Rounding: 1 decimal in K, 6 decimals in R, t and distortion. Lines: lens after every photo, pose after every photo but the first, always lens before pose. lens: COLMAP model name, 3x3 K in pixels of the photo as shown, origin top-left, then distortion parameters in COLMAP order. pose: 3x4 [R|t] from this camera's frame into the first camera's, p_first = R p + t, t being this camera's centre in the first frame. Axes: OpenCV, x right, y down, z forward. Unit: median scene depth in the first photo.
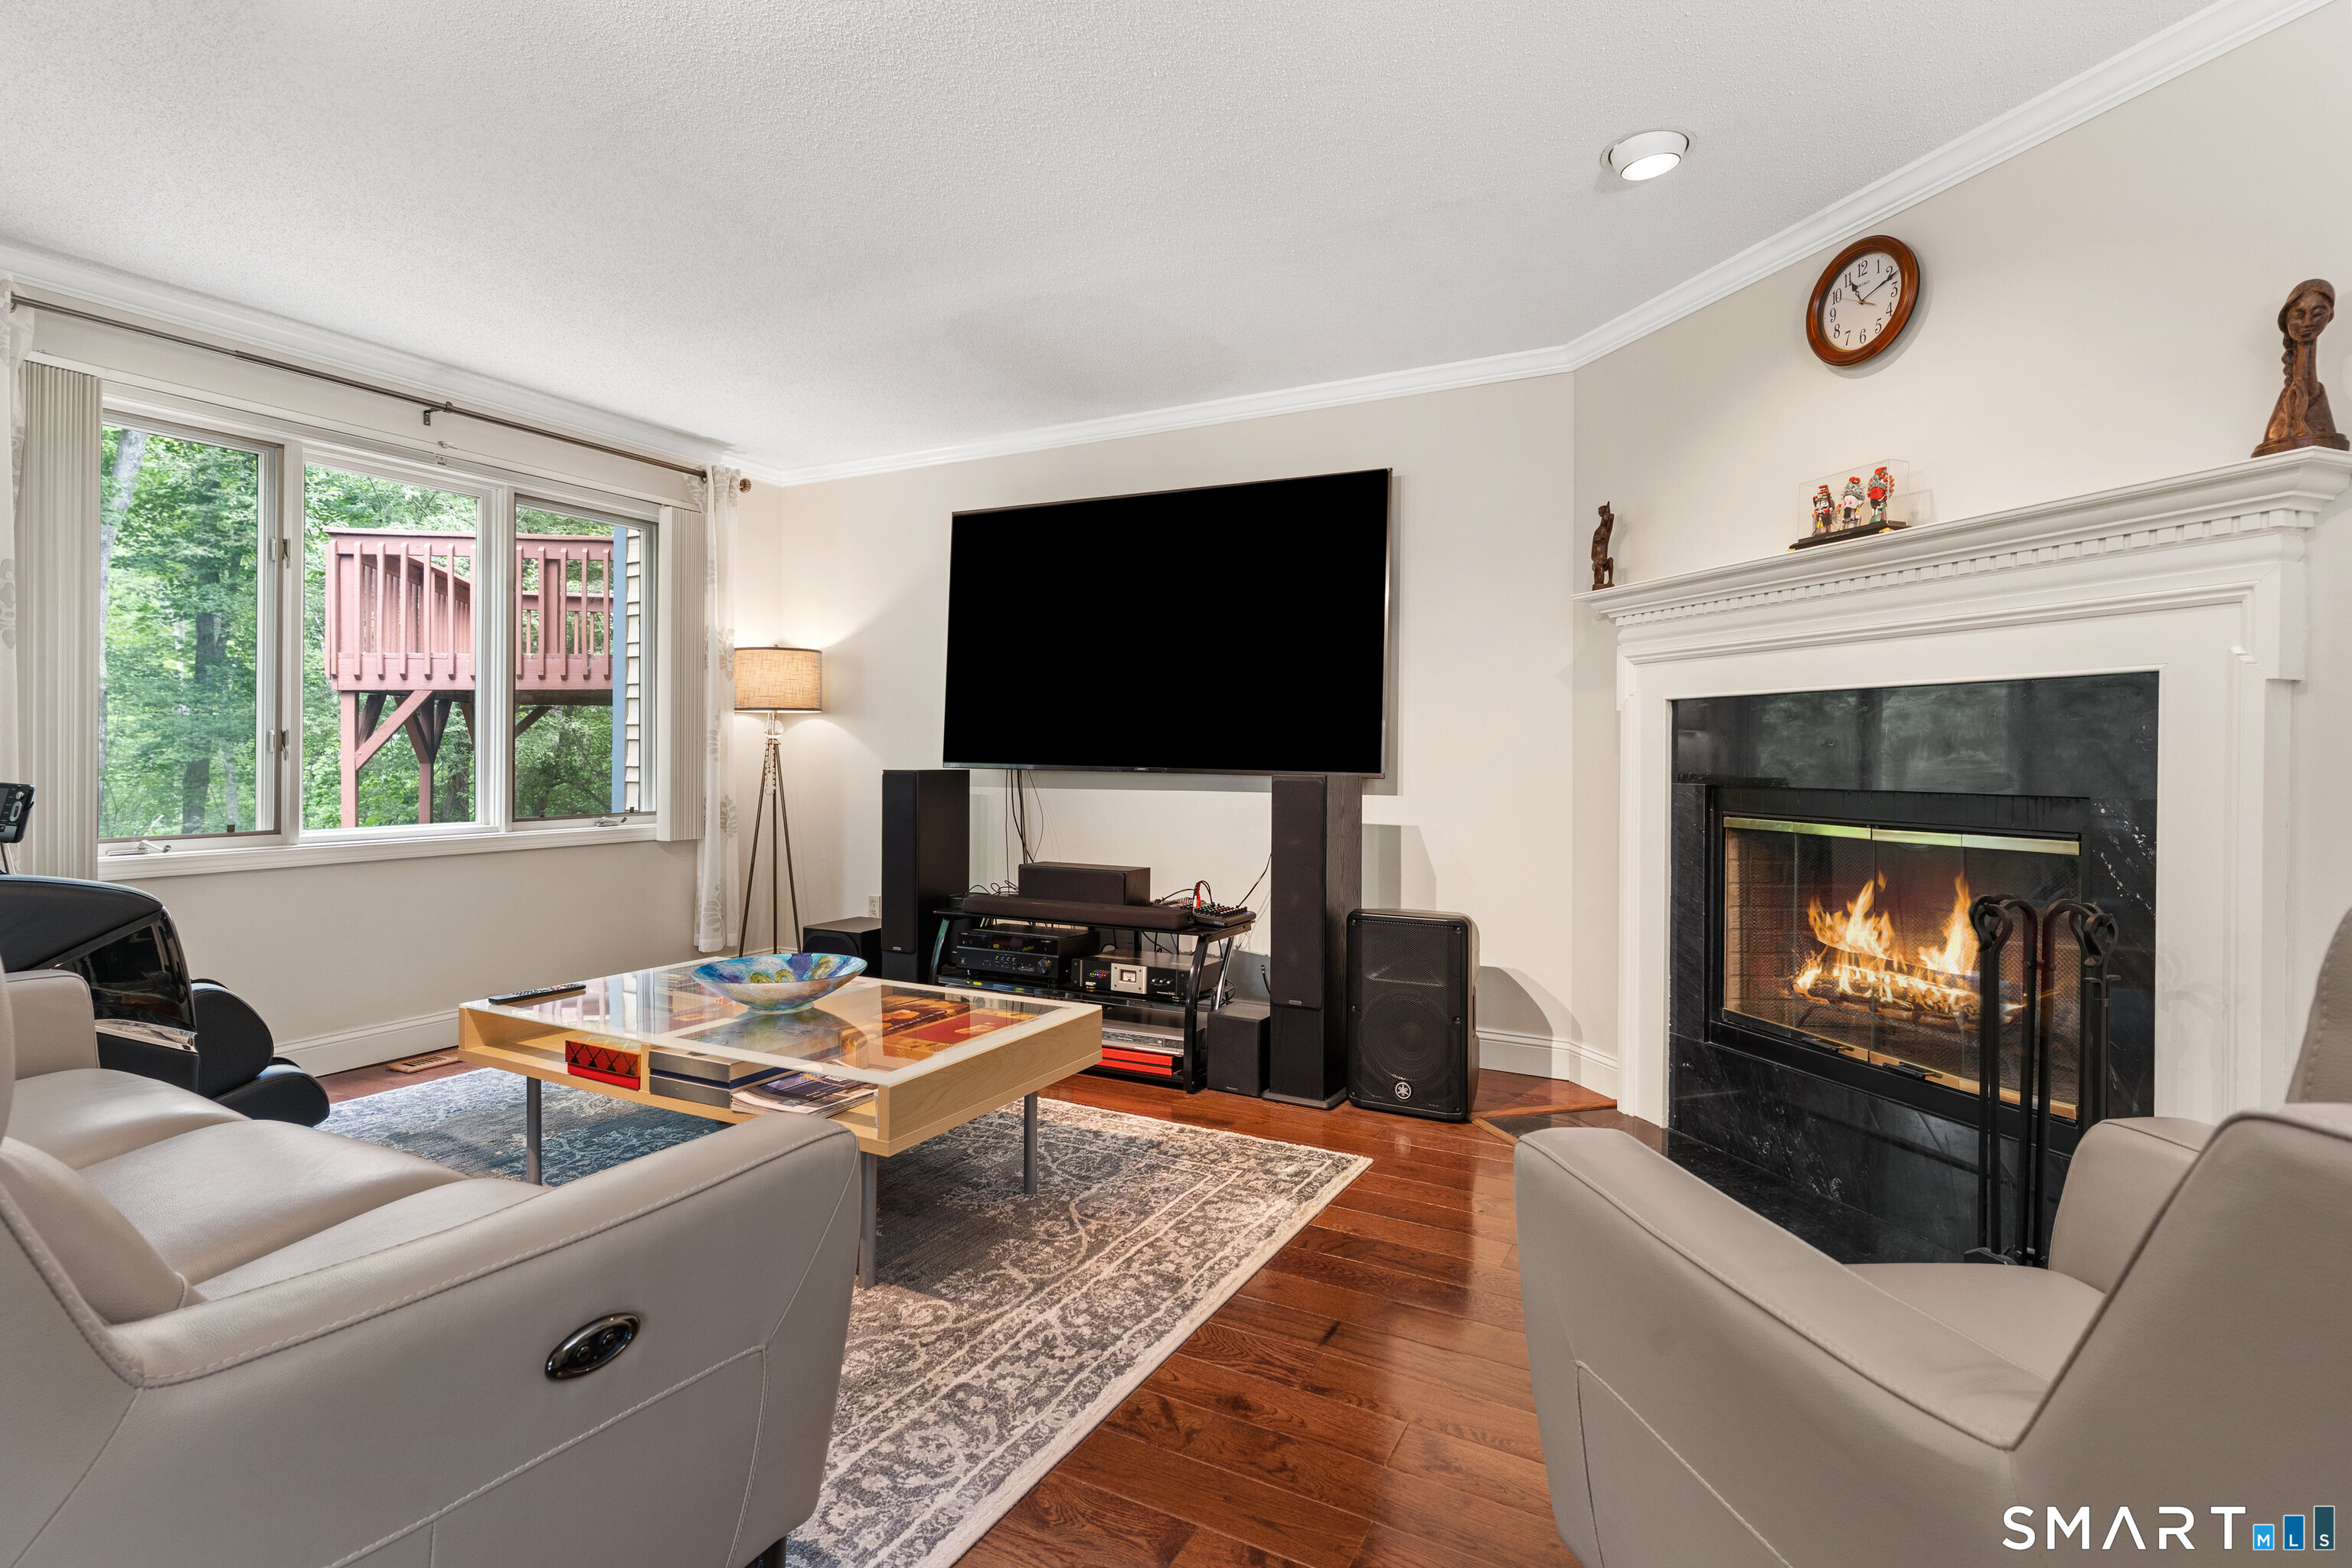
lens RADIAL K [[1145.6, 0, 1166.3], [0, 1145.6, 750.6], [0, 0, 1]] dist [0.000176, 0.000016]
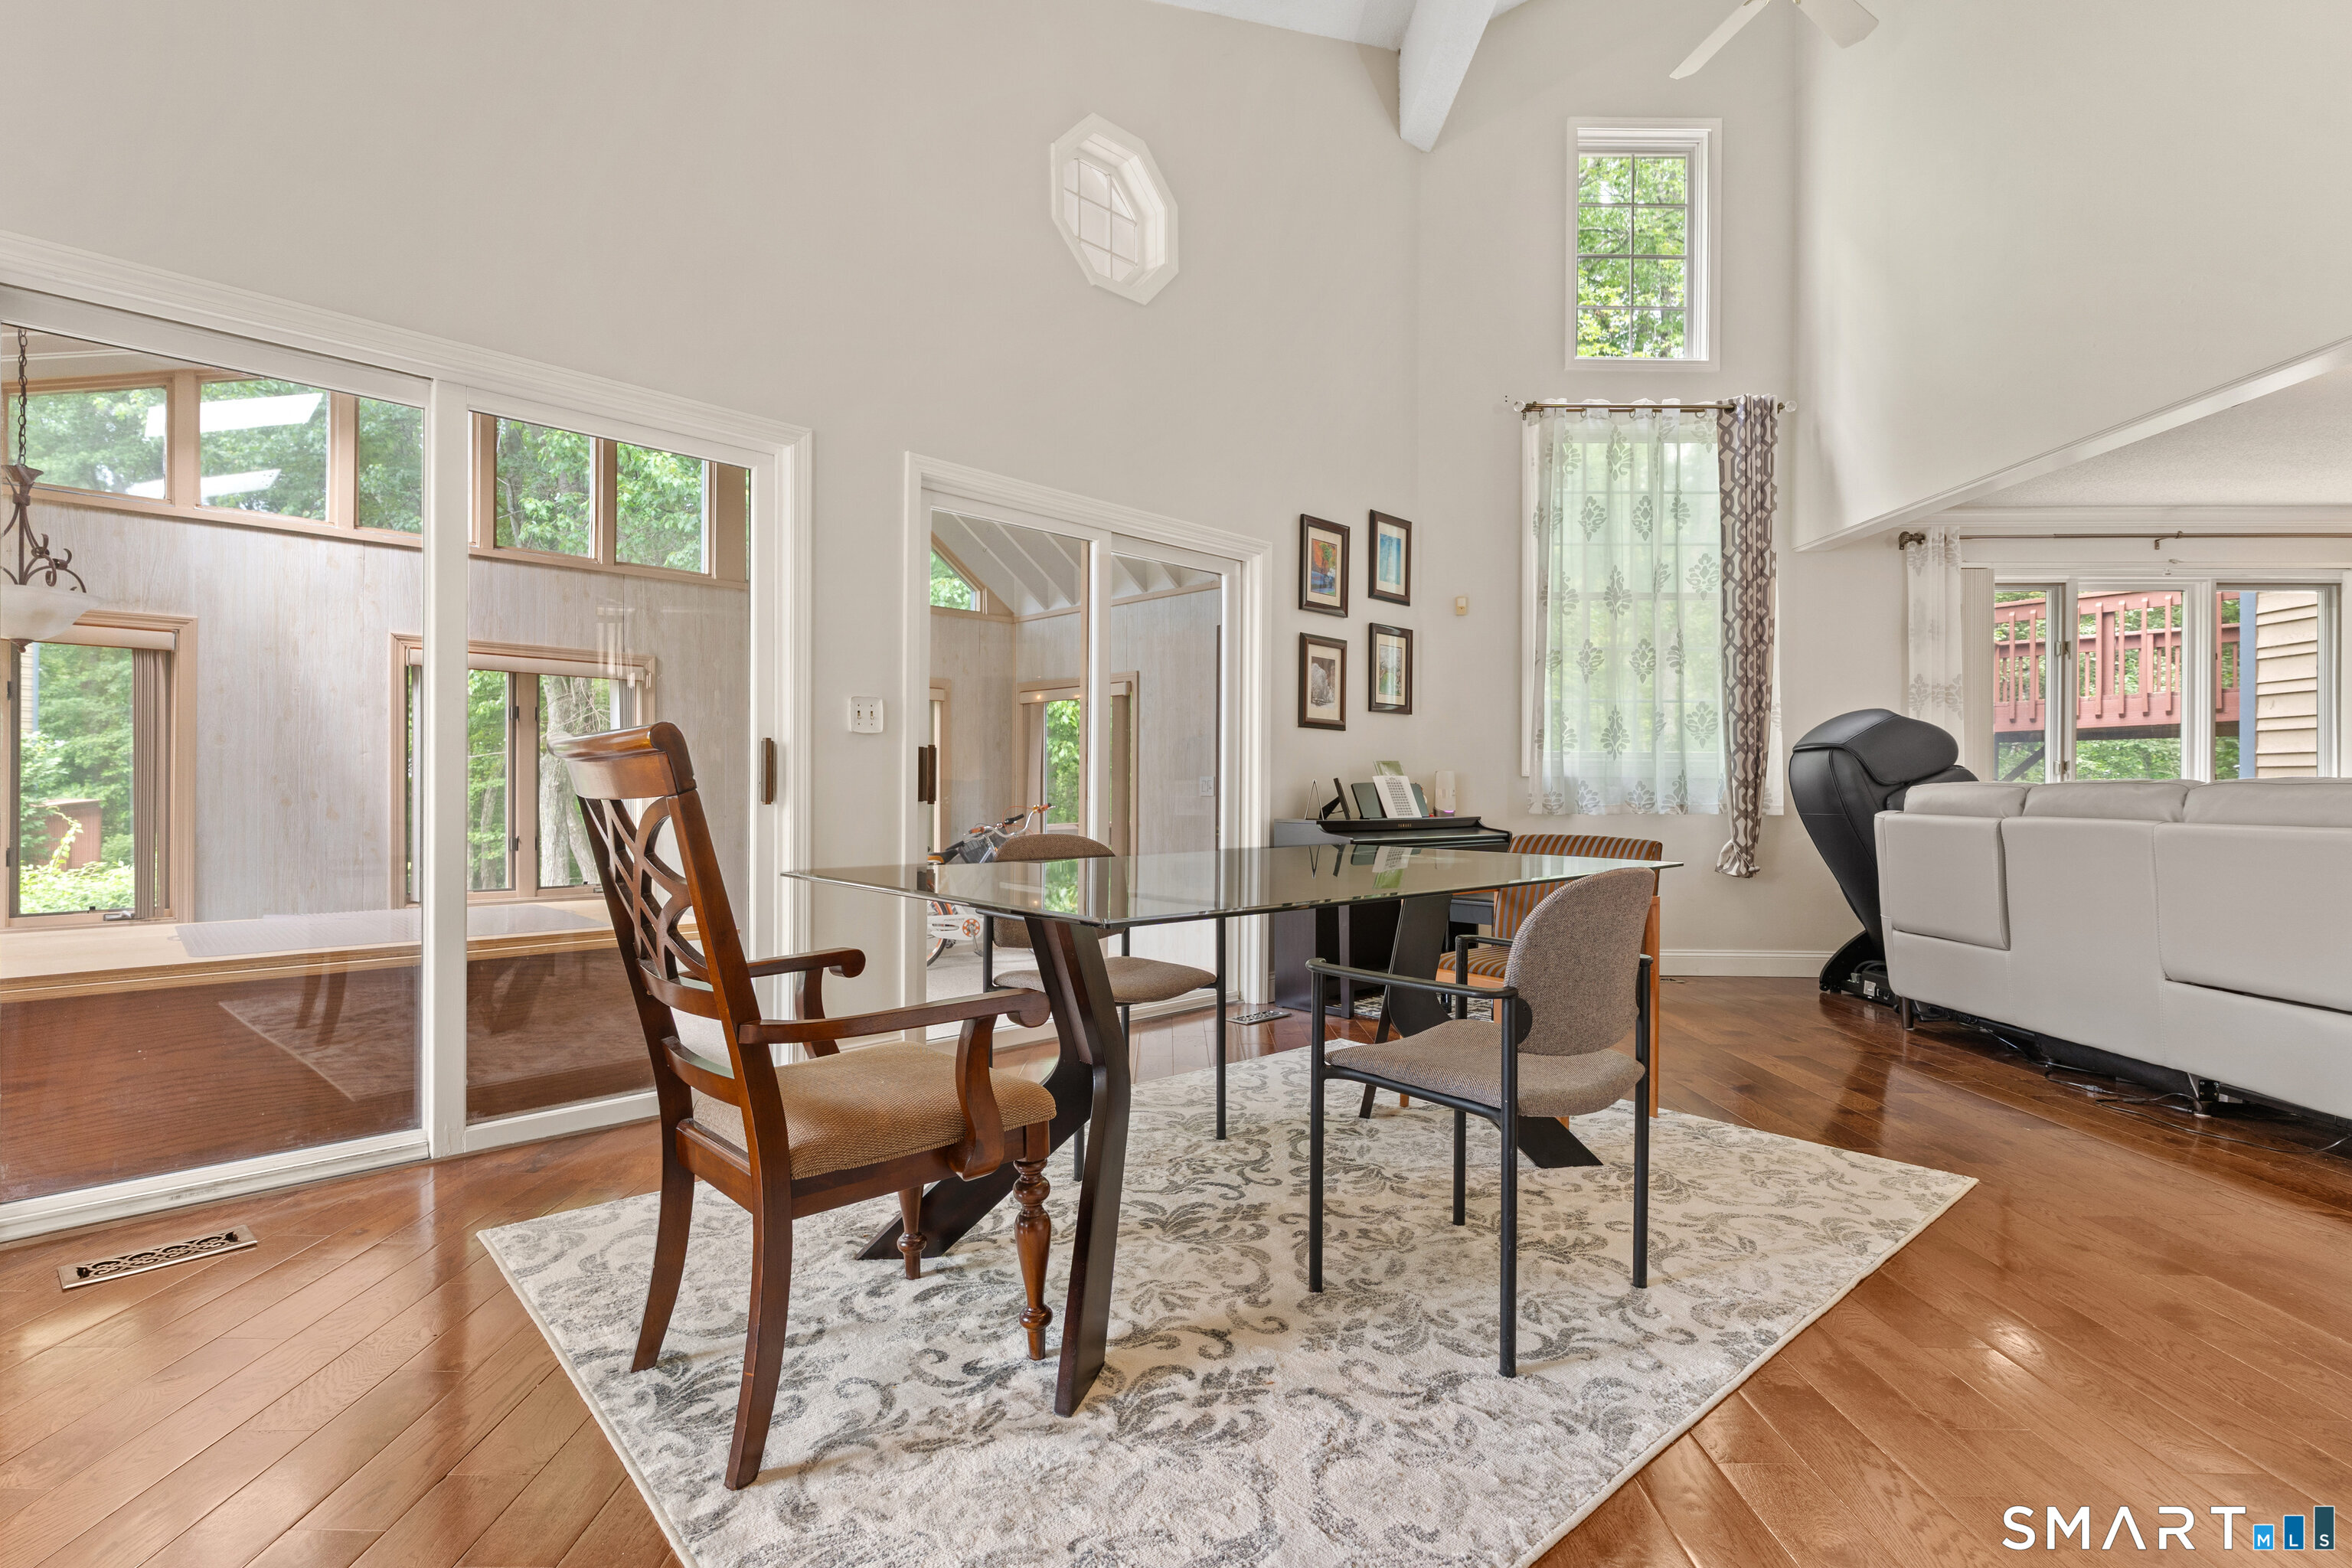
lens RADIAL K [[1134.1, 0, 1171.6], [0, 1134.1, 790.6], [0, 0, 1]] dist [0.001212, 0.000189]
pose [[0.468643, -0.000414, -0.883388, 0.041426], [-0.001803, 0.999997, -0.001425, 0.024605], [0.883386, 0.002261, 0.468641, -0.635749]]
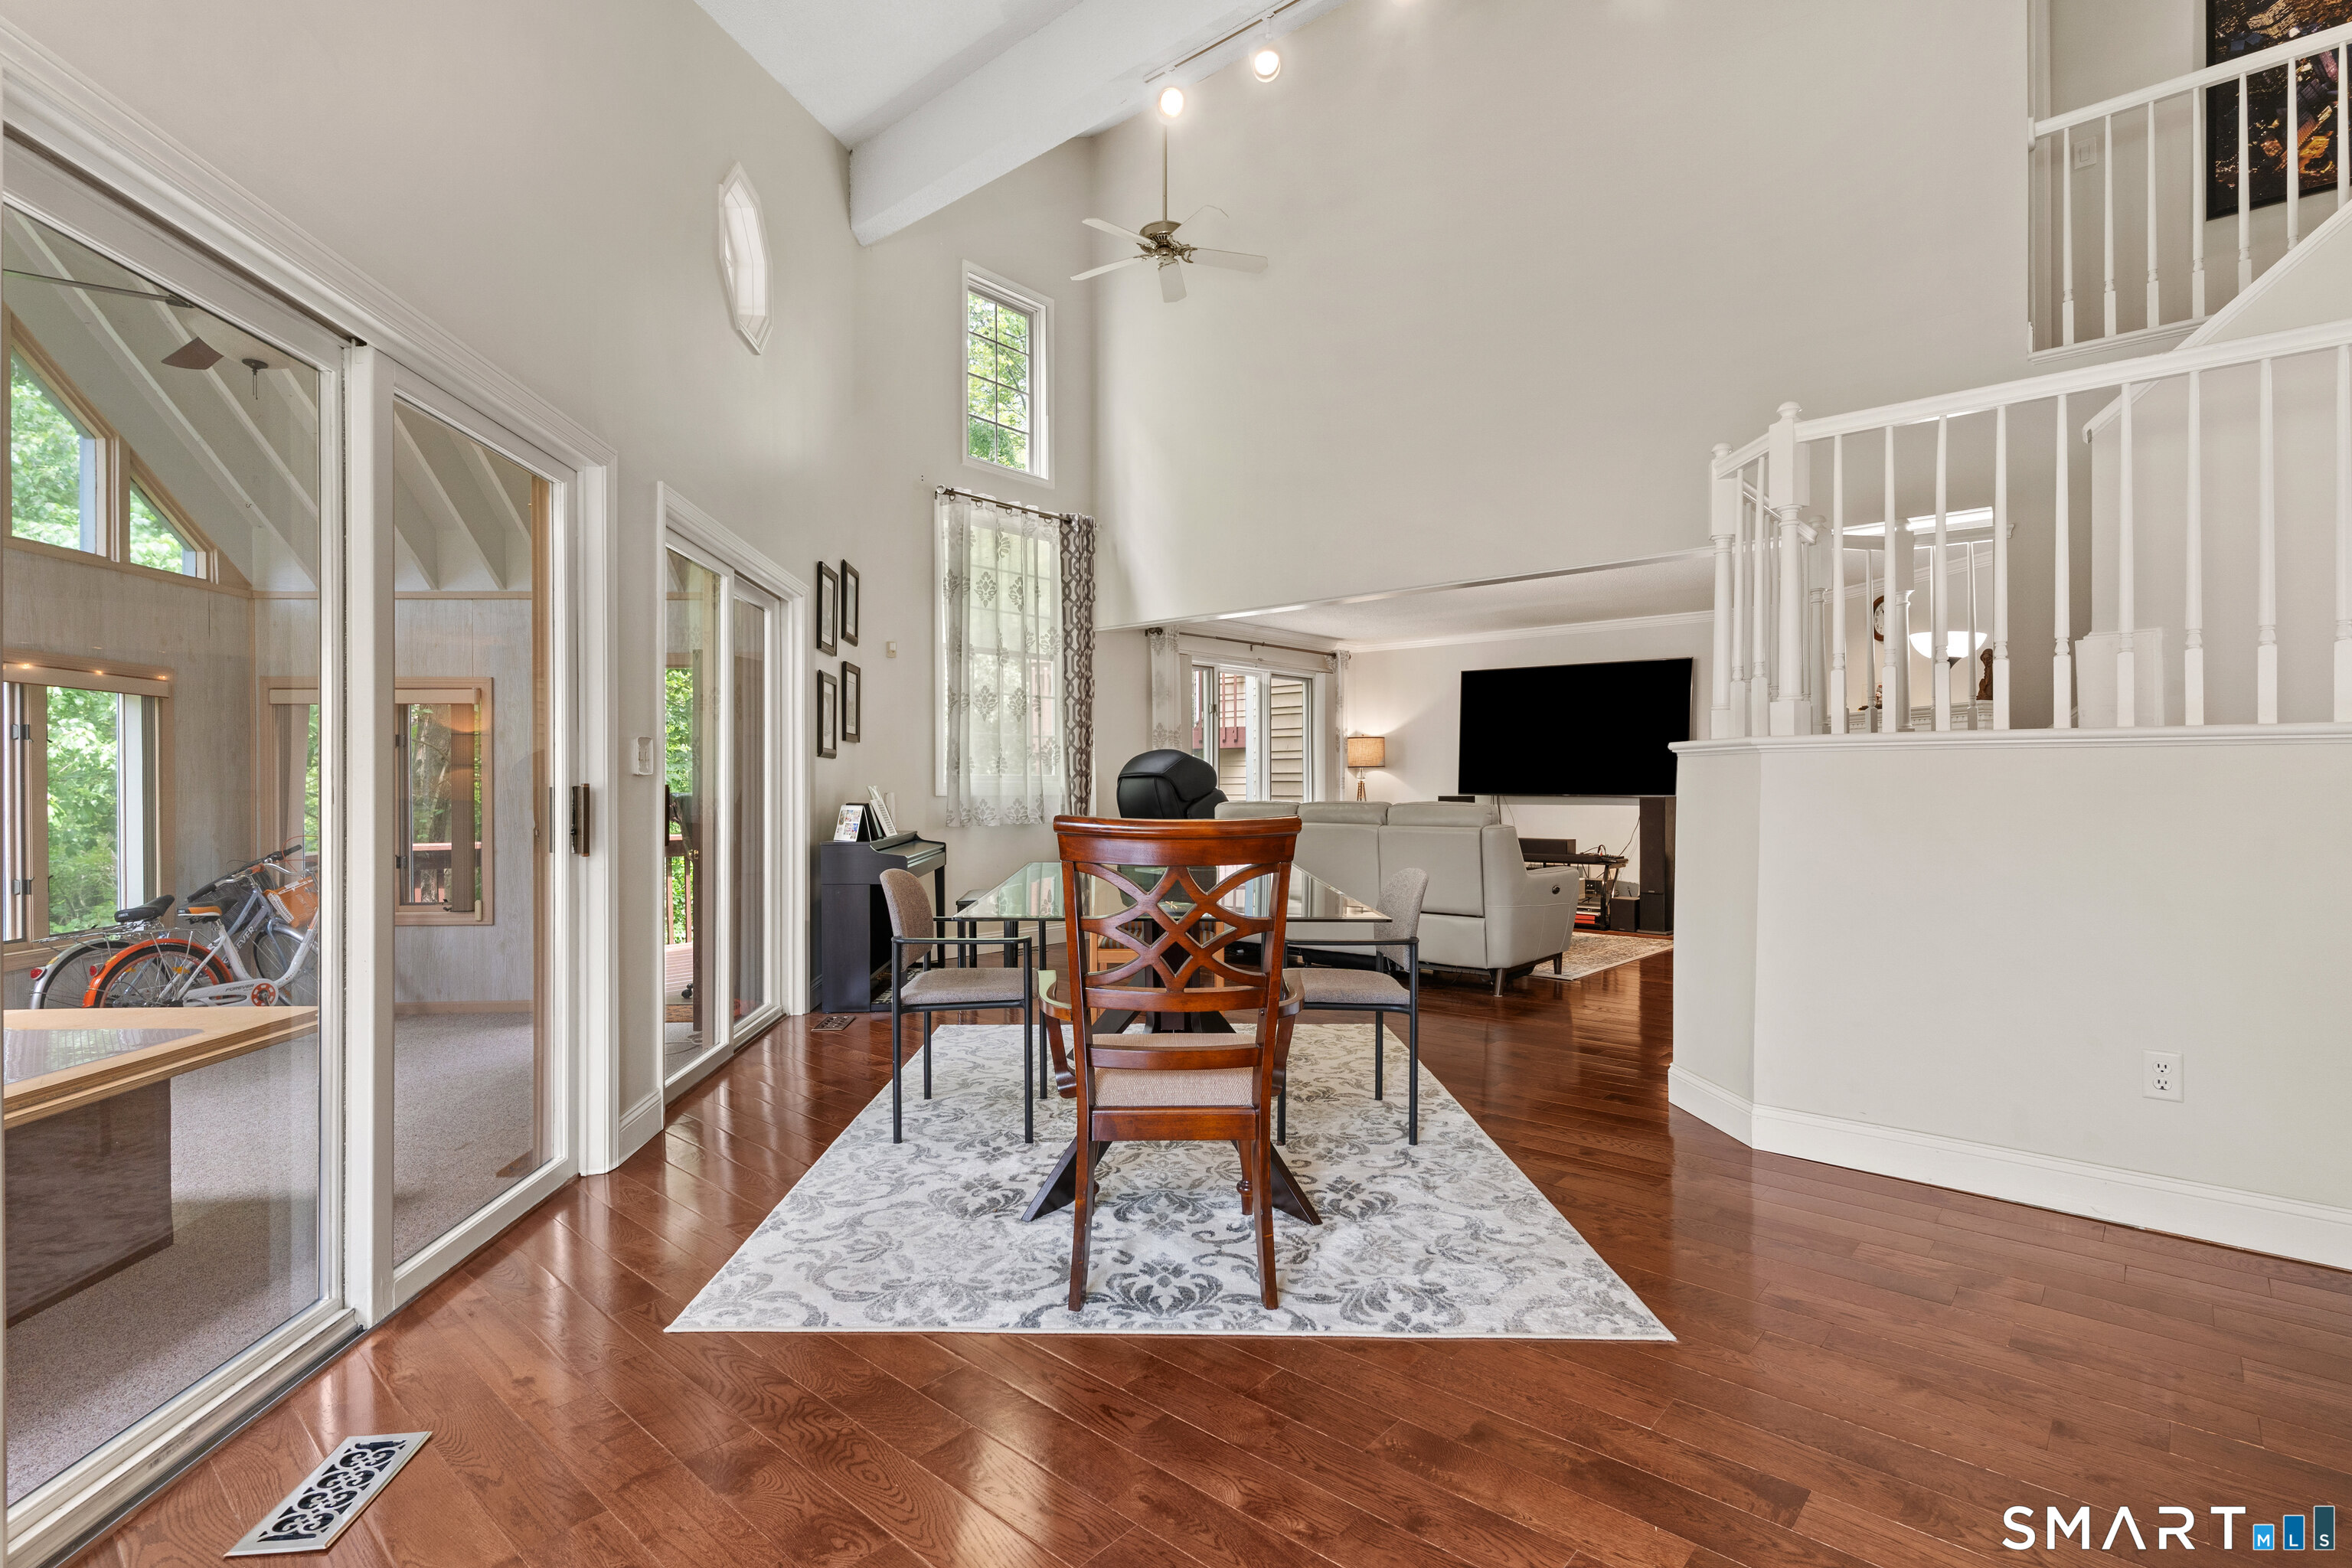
lens RADIAL K [[1134.1, 0, 1171.6], [0, 1134.1, 790.6], [0, 0, 1]] dist [0.001212, 0.000189]
pose [[0.975030, -0.004589, -0.222028, -0.243120], [0.006017, 0.999965, 0.005754, -0.007188], [0.221994, -0.006947, 0.975023, -1.098507]]
